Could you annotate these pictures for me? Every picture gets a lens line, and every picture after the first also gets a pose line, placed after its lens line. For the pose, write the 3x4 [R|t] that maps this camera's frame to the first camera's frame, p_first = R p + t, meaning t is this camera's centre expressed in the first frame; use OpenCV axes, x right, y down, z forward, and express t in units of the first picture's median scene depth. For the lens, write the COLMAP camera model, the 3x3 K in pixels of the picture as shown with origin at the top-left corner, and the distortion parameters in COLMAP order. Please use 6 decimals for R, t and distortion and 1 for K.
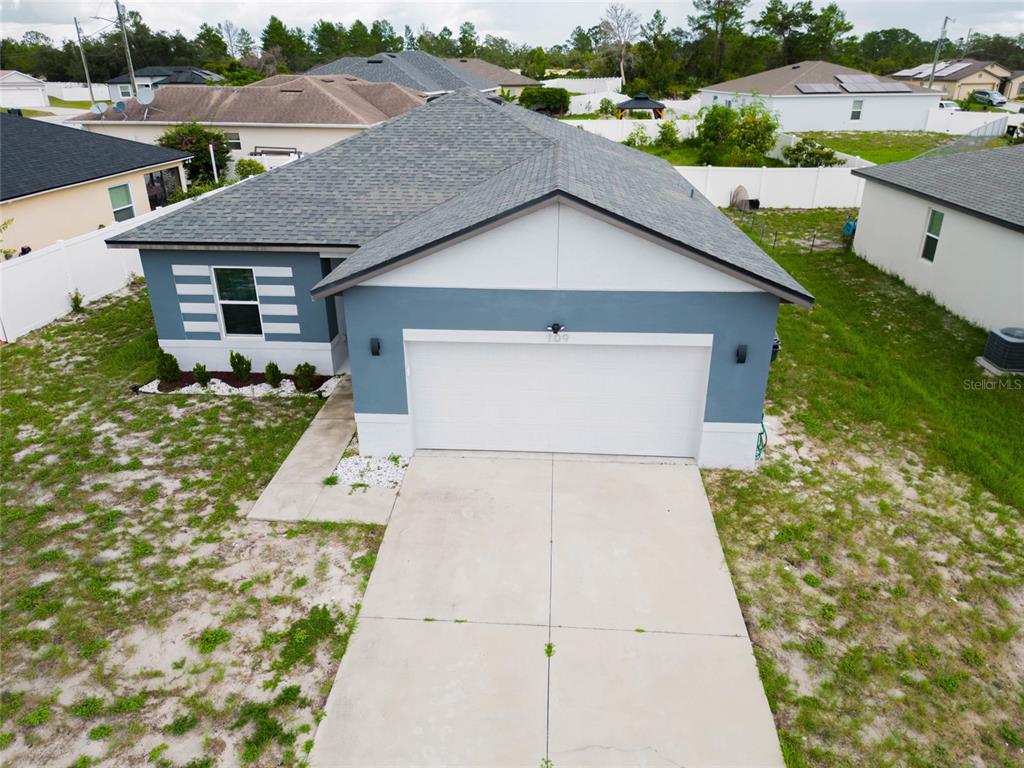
lens RADIAL K [[720.9, 0, 511.6], [0, 720.9, 381.8], [0, 0, 1]] dist [0.071237, -0.071738]
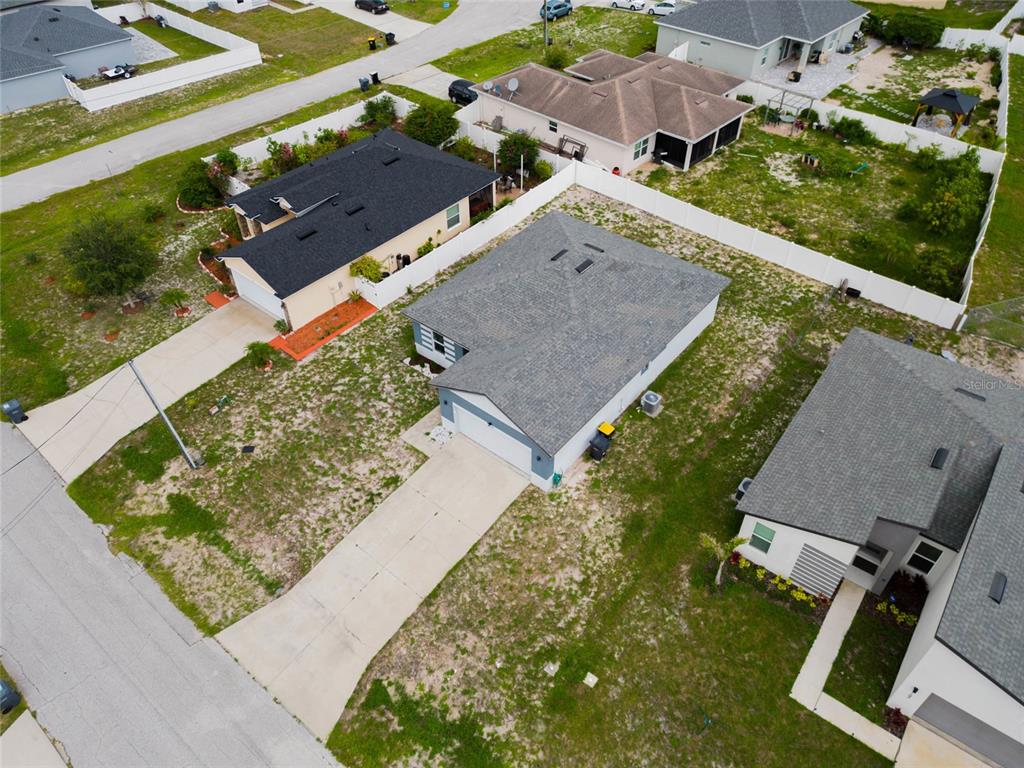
lens RADIAL K [[720.9, 0, 511.6], [0, 720.9, 381.8], [0, 0, 1]] dist [0.071237, -0.071738]
pose [[0.816240, 0.392230, -0.424155, 1.227919], [-0.226897, 0.892853, 0.389013, -1.303425], [0.531291, -0.221289, 0.817778, -1.246642]]
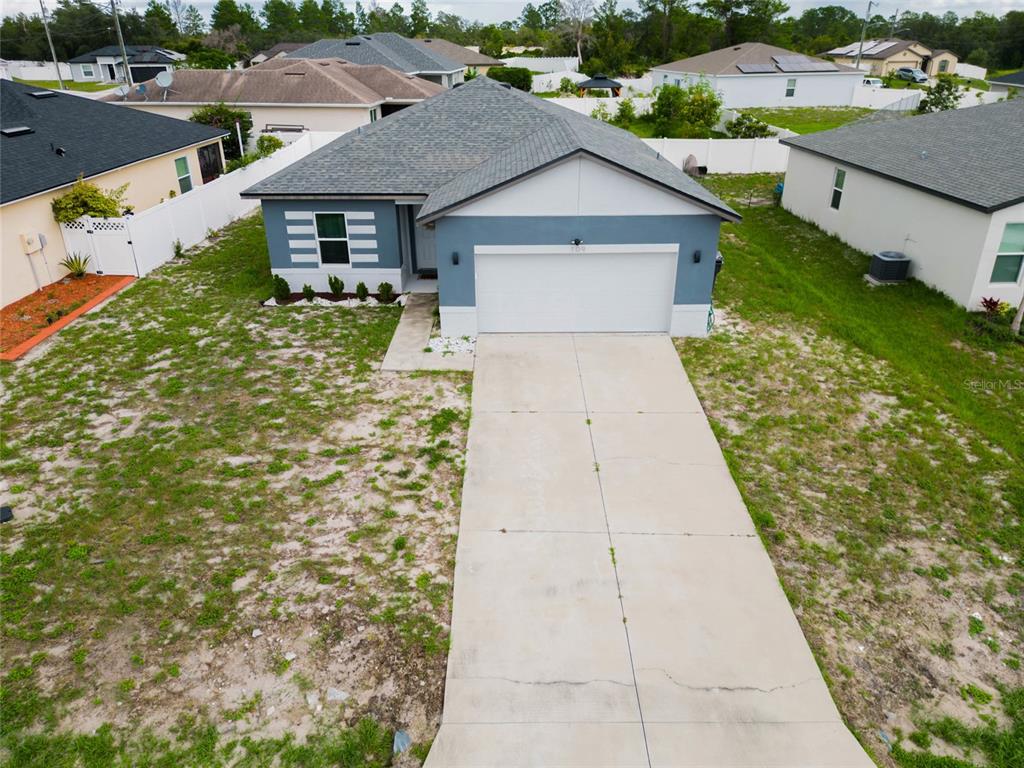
lens RADIAL K [[720.9, 0, 511.6], [0, 720.9, 381.8], [0, 0, 1]] dist [0.071237, -0.071738]
pose [[0.997763, -0.028911, 0.060268, -0.162759], [0.027212, 0.999214, 0.028811, 0.158652], [-0.061054, -0.027106, 0.997766, -0.477361]]
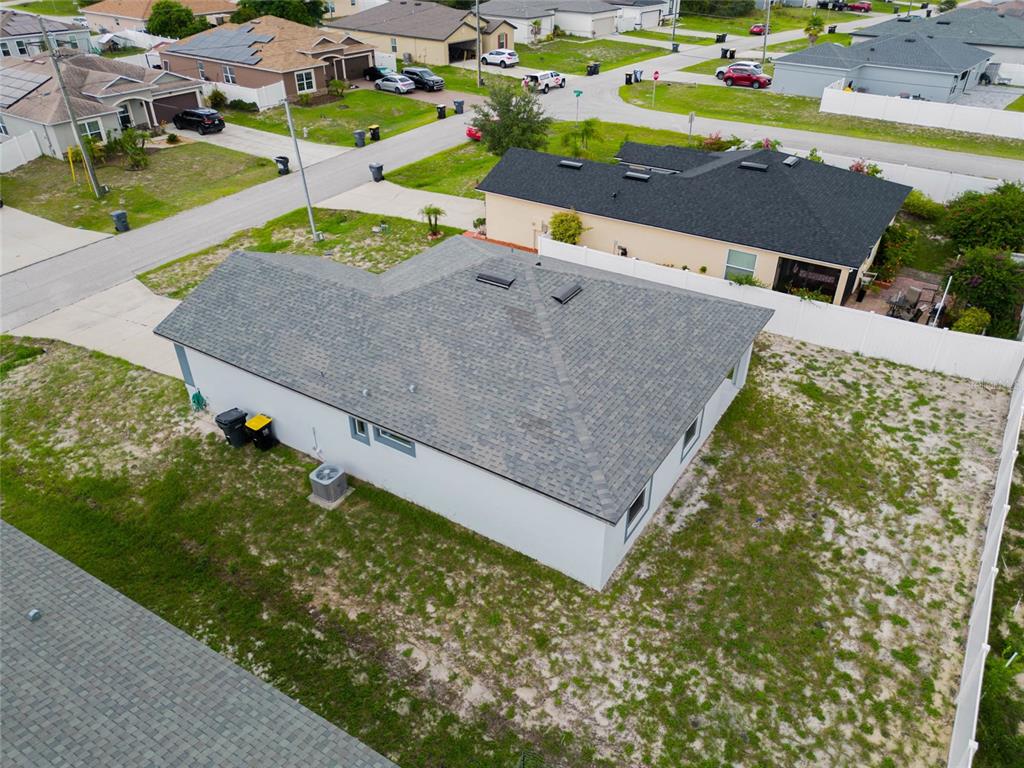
lens RADIAL K [[720.9, 0, 511.6], [0, 720.9, 381.8], [0, 0, 1]] dist [0.071237, -0.071738]
pose [[-0.483422, 0.476345, -0.734438, 1.413757], [-0.344677, 0.667637, 0.659893, -1.654461], [0.804674, 0.572151, -0.158565, 2.047044]]
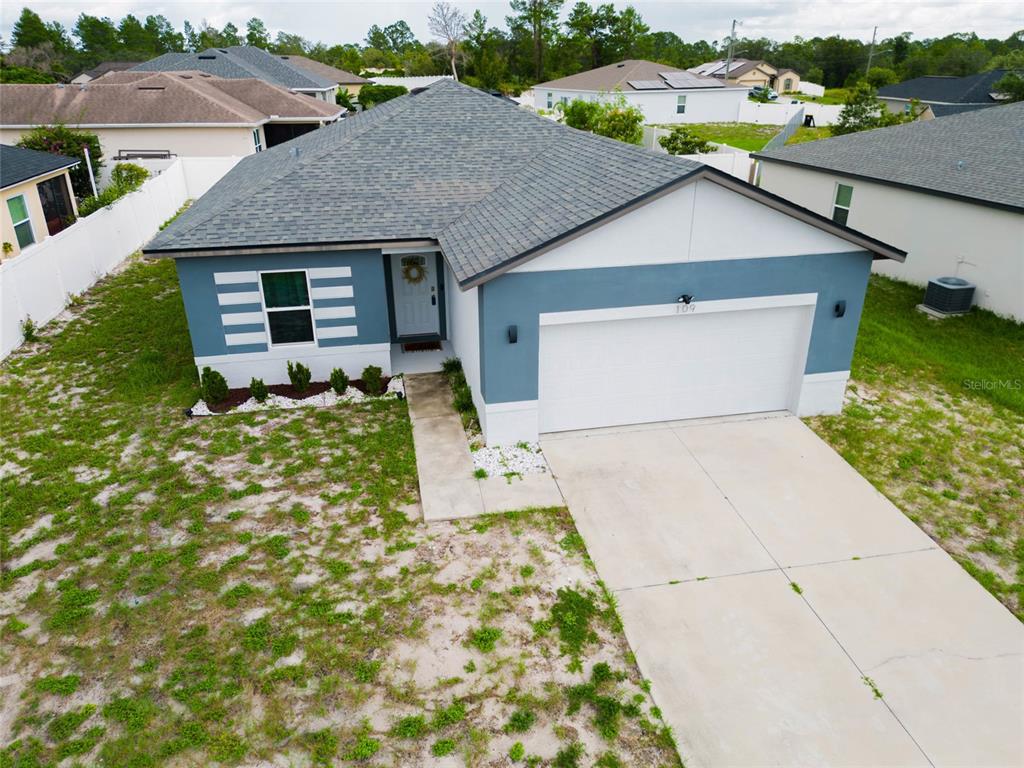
lens RADIAL K [[720.9, 0, 511.6], [0, 720.9, 381.8], [0, 0, 1]] dist [0.071237, -0.071738]
pose [[0.963578, -0.108293, 0.244521, -0.419571], [0.108337, 0.994025, 0.013313, 0.003297], [-0.244501, 0.013662, 0.969553, 0.036502]]
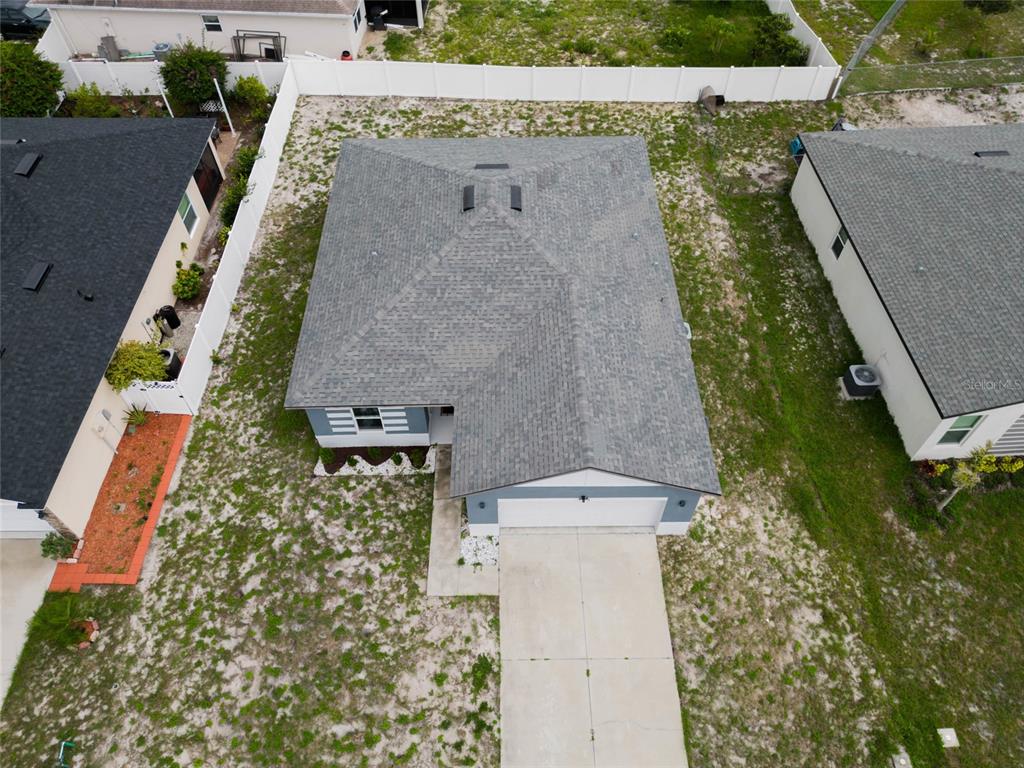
lens RADIAL K [[720.9, 0, 511.6], [0, 720.9, 381.8], [0, 0, 1]] dist [0.071237, -0.071738]
pose [[0.996671, -0.064411, 0.049991, -0.176904], [0.032768, 0.877865, 0.477785, -1.119461], [-0.074660, -0.474556, 0.877053, -0.412709]]
